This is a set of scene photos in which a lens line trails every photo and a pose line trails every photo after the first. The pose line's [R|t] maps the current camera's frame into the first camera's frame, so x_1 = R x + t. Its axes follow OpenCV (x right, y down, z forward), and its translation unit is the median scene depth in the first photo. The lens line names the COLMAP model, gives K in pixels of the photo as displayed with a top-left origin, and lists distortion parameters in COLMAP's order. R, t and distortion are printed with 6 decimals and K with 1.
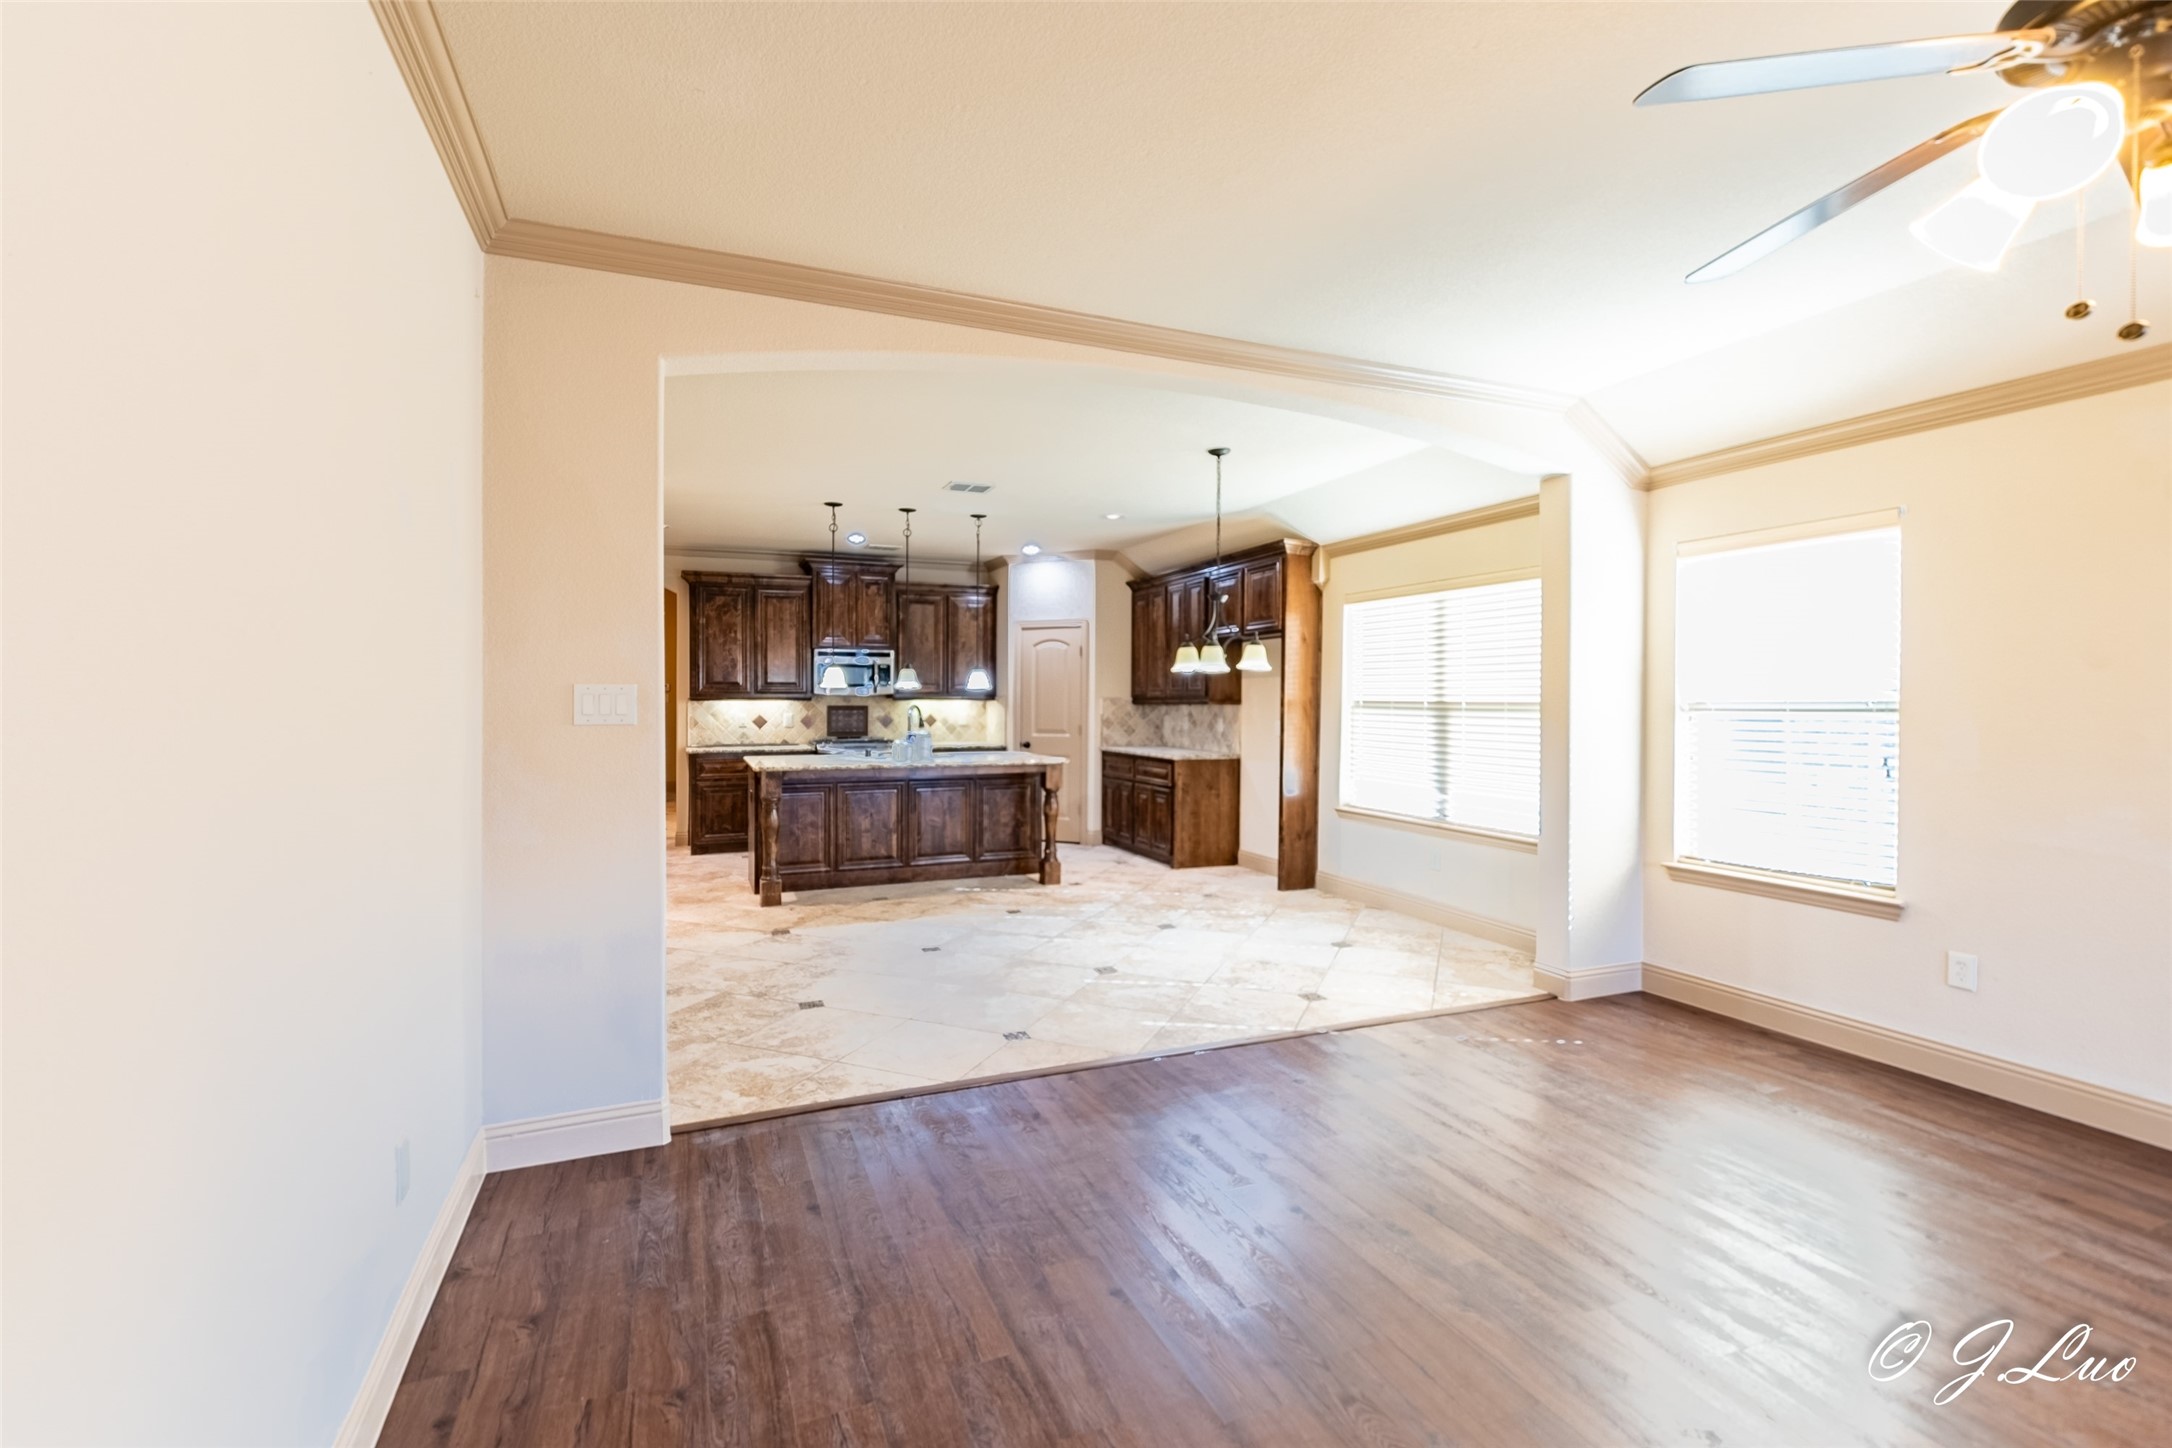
lens RADIAL K [[948.6, 0, 1048.1], [0, 948.6, 705.7], [0, 0, 1]] dist [0.012498, -0.000128]
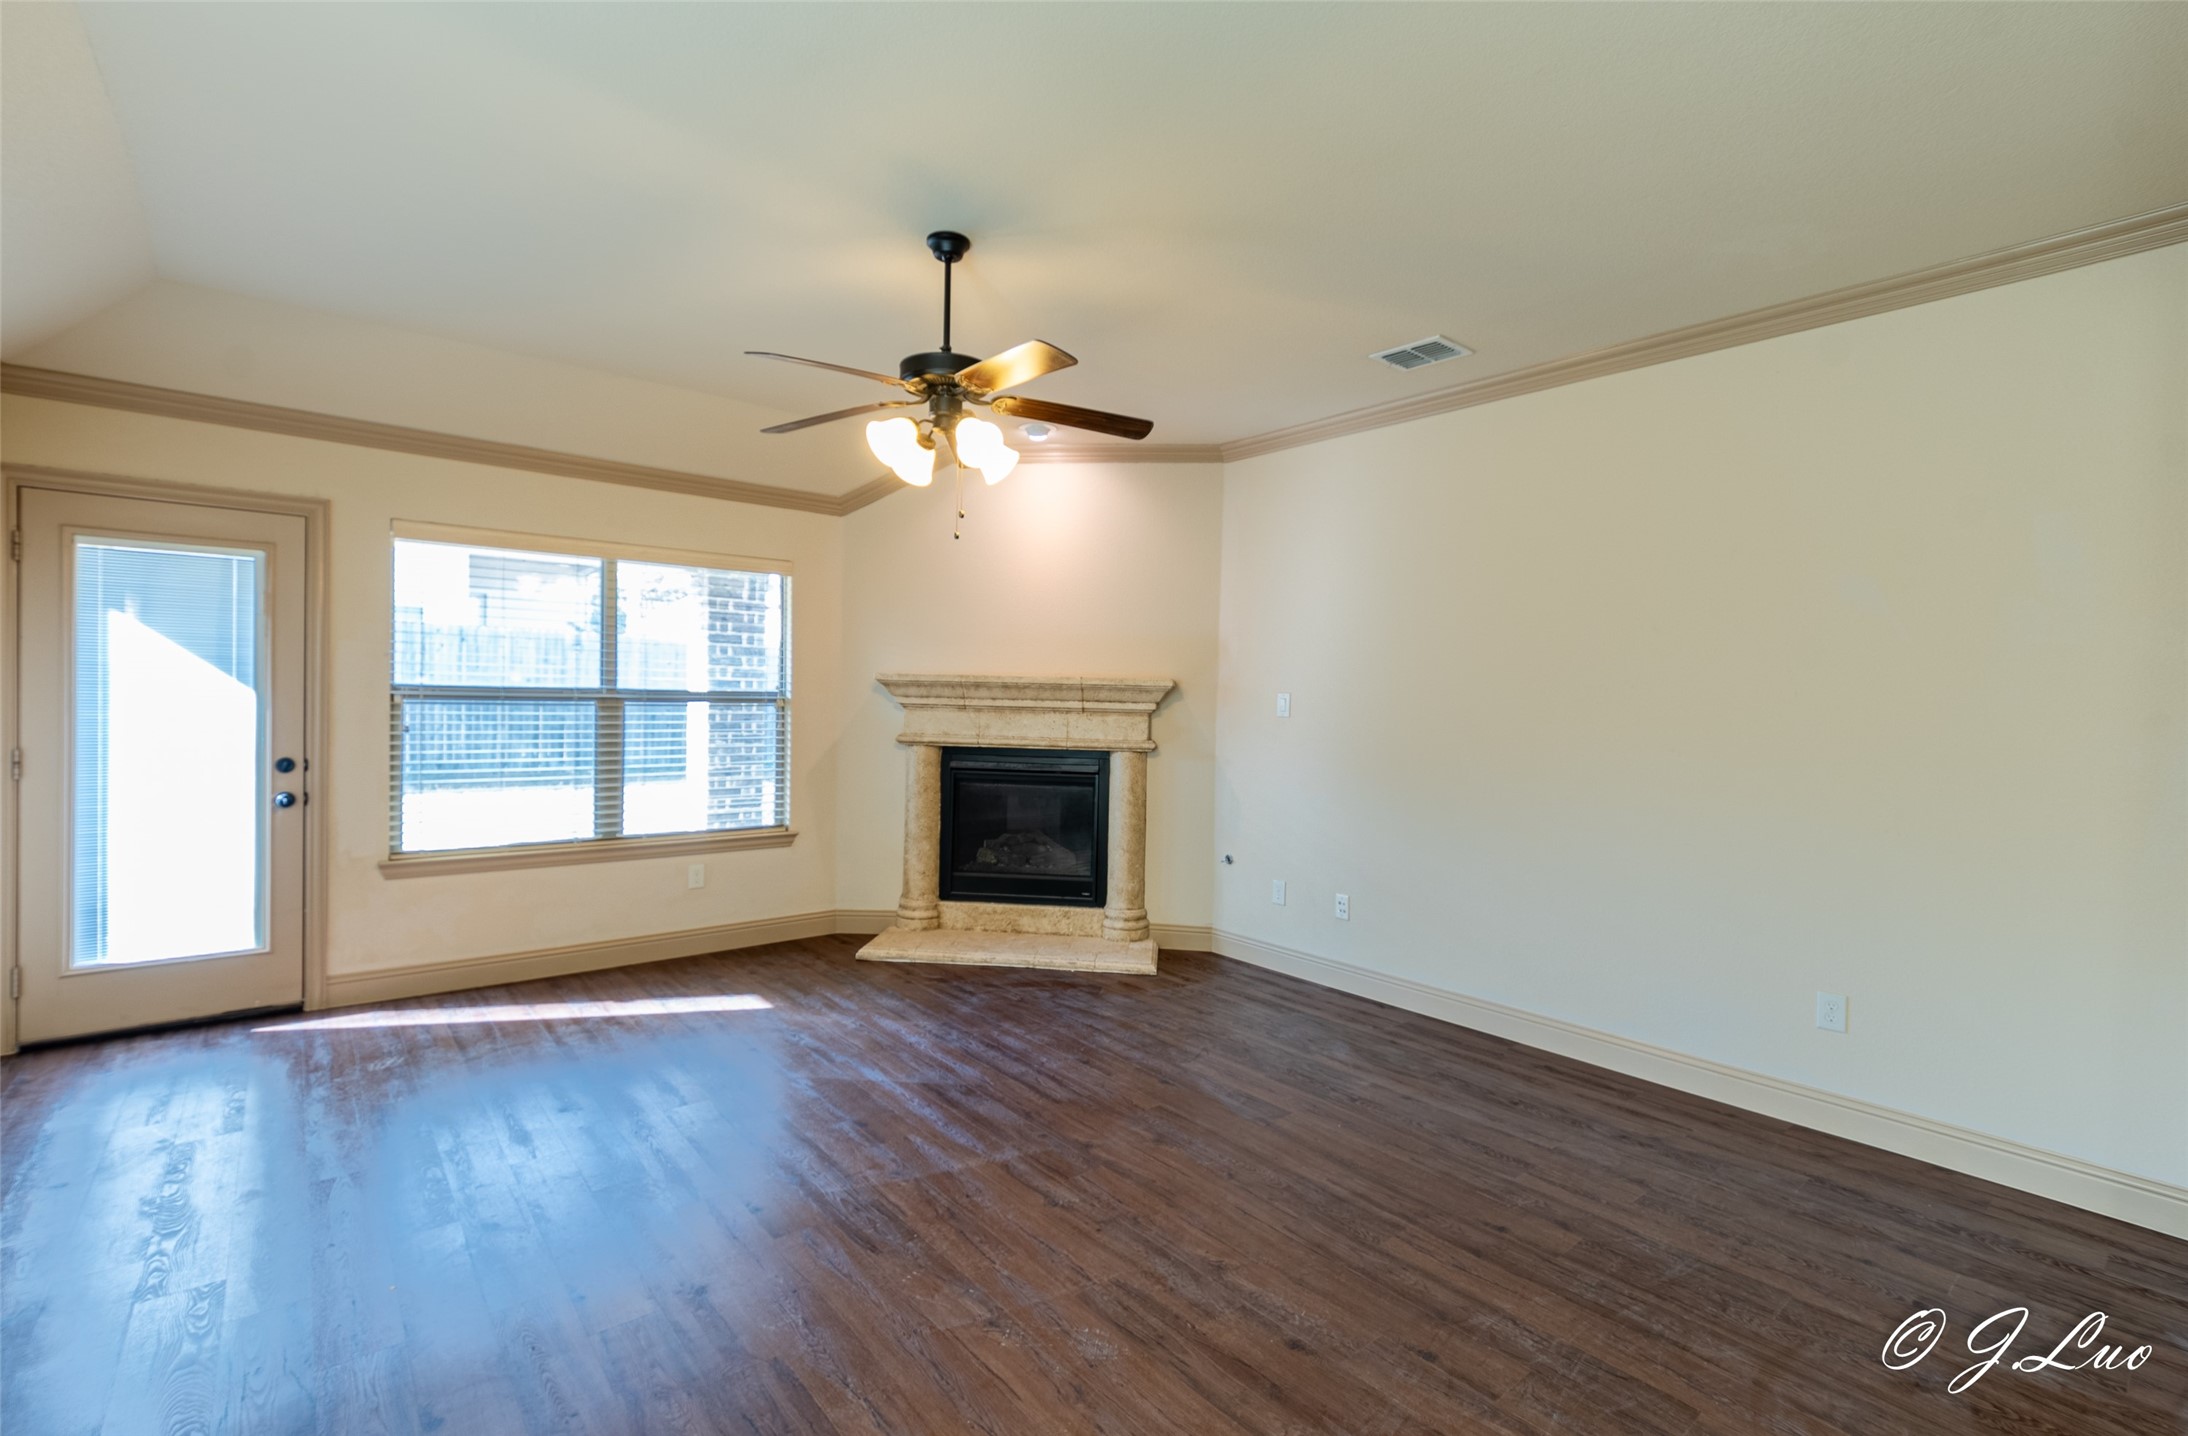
lens RADIAL K [[959.7, 0, 1066.8], [0, 959.7, 715.3], [0, 0, 1]] dist [-0.001947, -0.000216]
pose [[-0.950657, -0.017134, -0.309771, 0.306523], [-0.026638, 0.999294, 0.026478, -0.004488], [0.309099, 0.033423, -0.950442, 0.626753]]
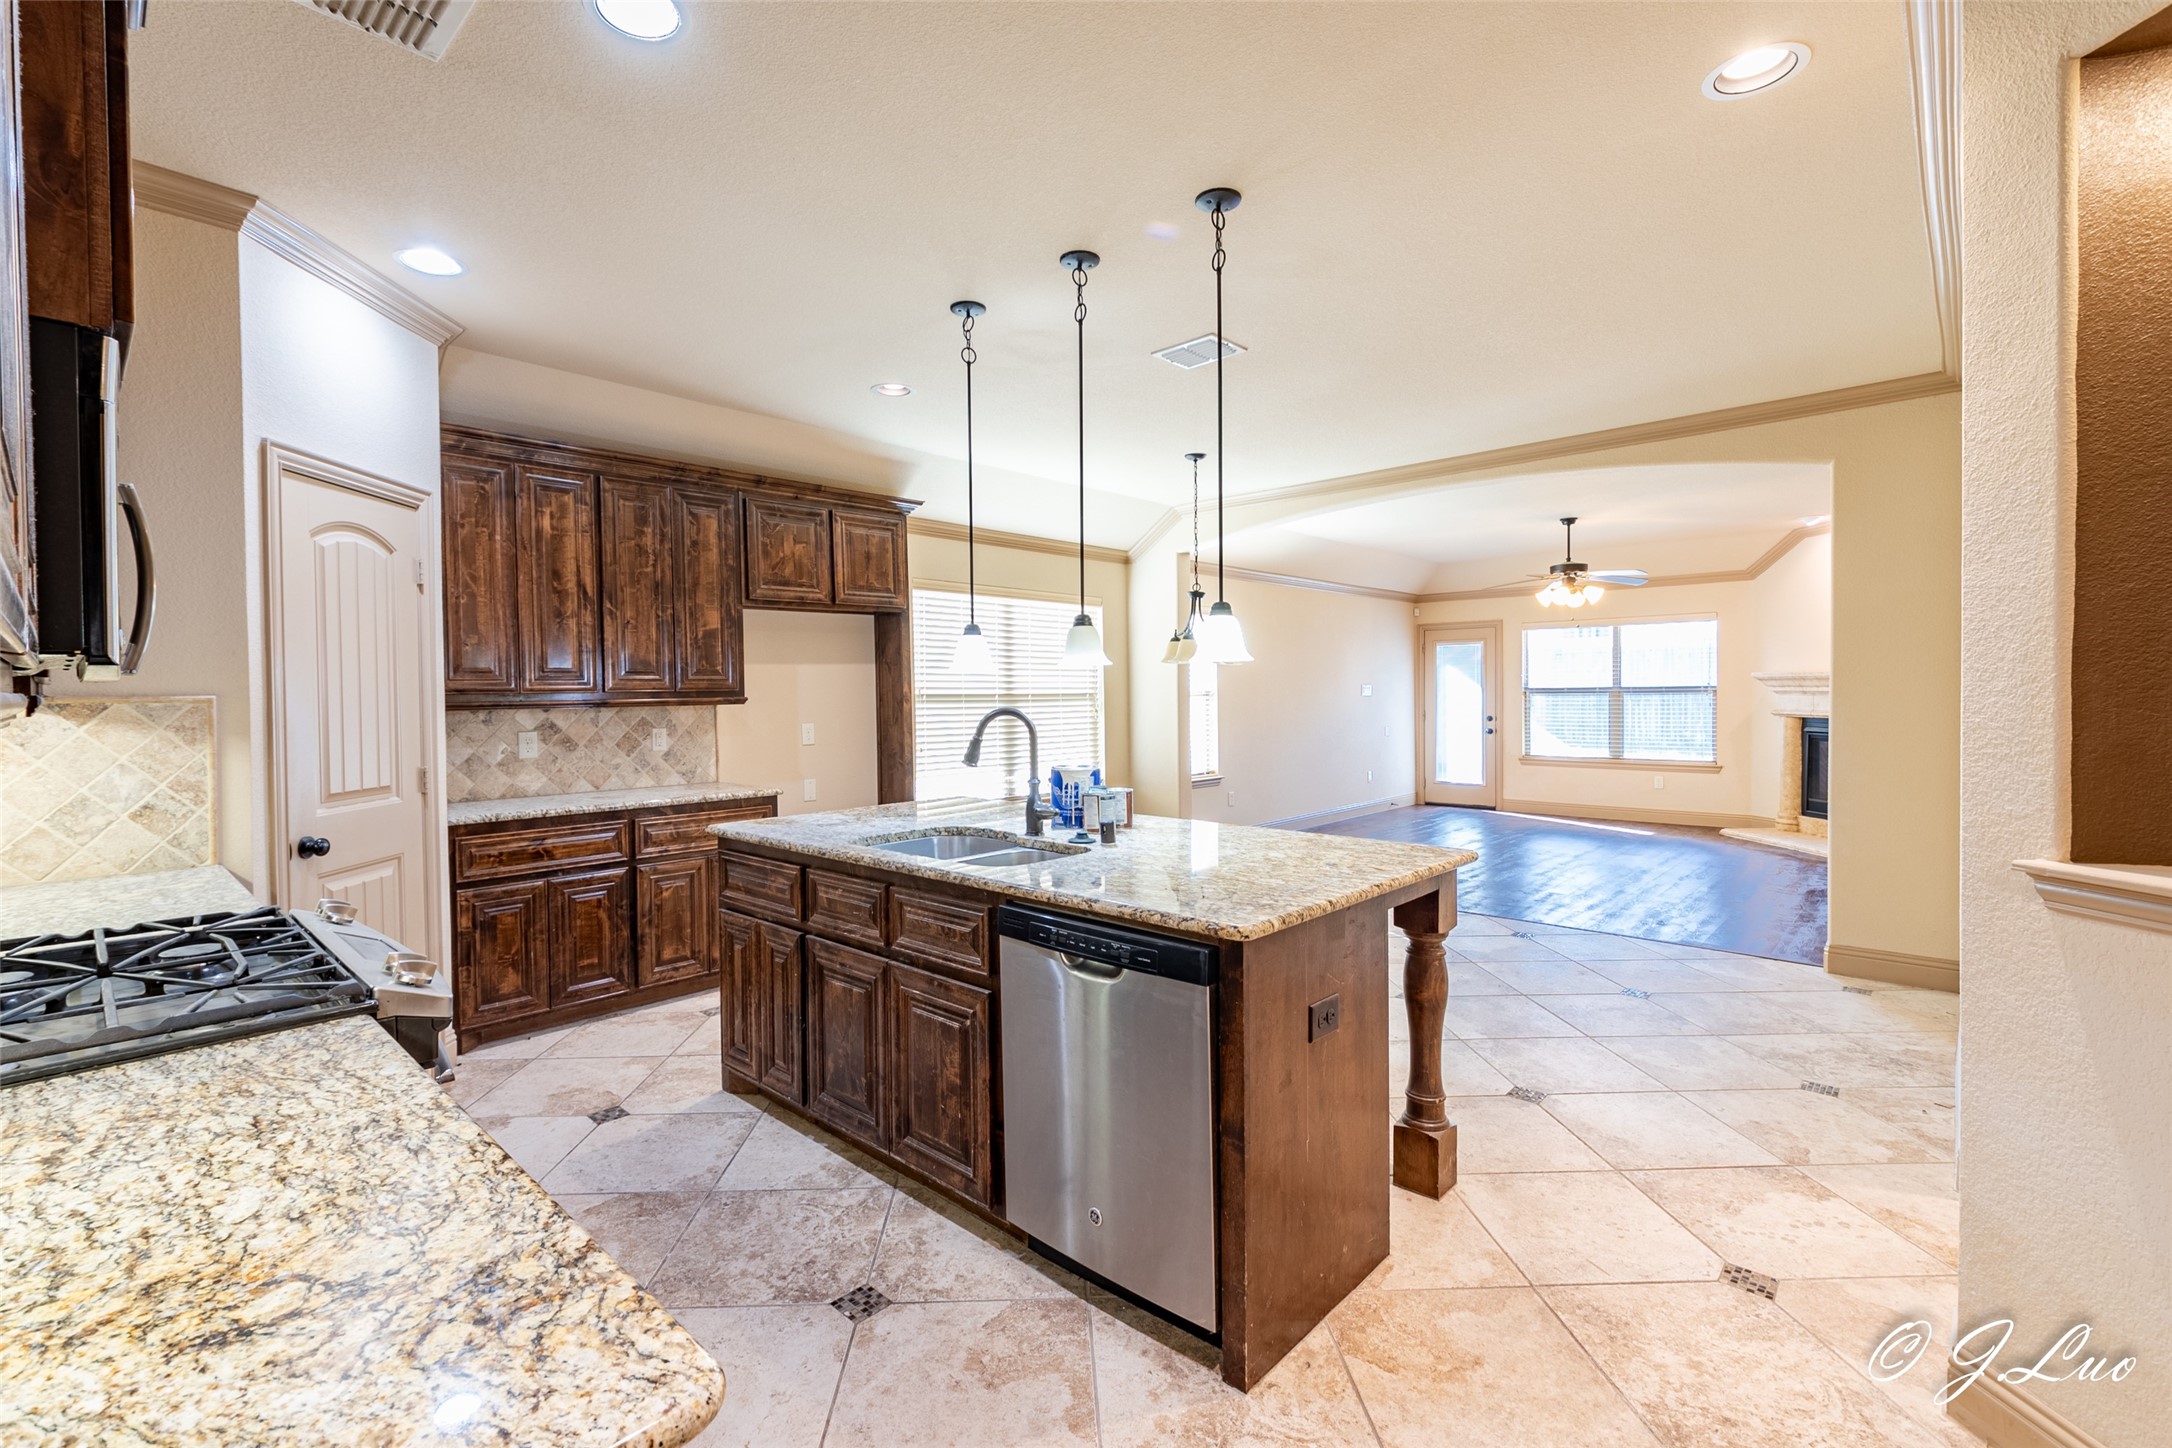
lens RADIAL K [[956.5, 0, 1087.0], [0, 956.5, 708.9], [0, 0, 1]] dist [-0.001775, -0.000077]
pose [[-0.438288, -0.014975, 0.898710, -0.567171], [0.015699, 0.999581, 0.024312, -0.011341], [-0.898697, 0.024765, -0.437870, 1.236693]]
